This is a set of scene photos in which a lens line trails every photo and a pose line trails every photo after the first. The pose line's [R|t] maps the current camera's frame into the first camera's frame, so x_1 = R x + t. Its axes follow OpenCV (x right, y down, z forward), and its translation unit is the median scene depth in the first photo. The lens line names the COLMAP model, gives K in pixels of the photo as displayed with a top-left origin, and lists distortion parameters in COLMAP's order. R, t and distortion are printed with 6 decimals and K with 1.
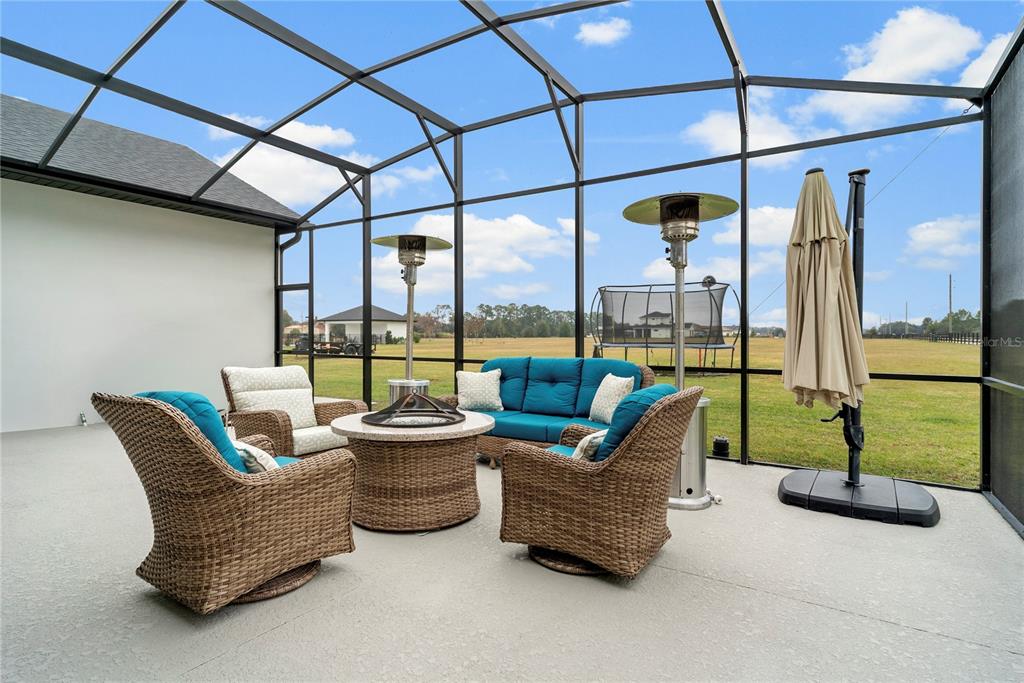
lens RADIAL K [[535.7, 0, 513.6], [0, 535.7, 334.0], [0, 0, 1]] dist [-0.001096, 0.000762]
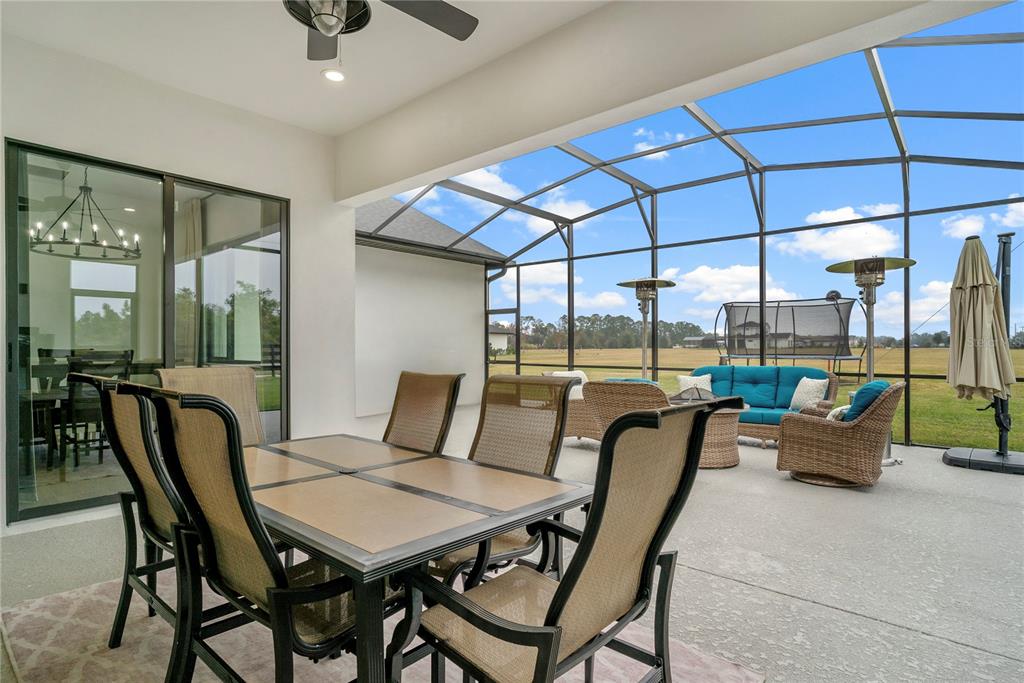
lens RADIAL K [[535.7, 0, 516.4], [0, 535.7, 345.3], [0, 0, 1]] dist [-0.001096, 0.000762]
pose [[0.988602, -0.003539, -0.150512, -0.361972], [0.003546, 0.999994, -0.000217, -0.011958], [0.150512, -0.000319, 0.988608, -0.508431]]
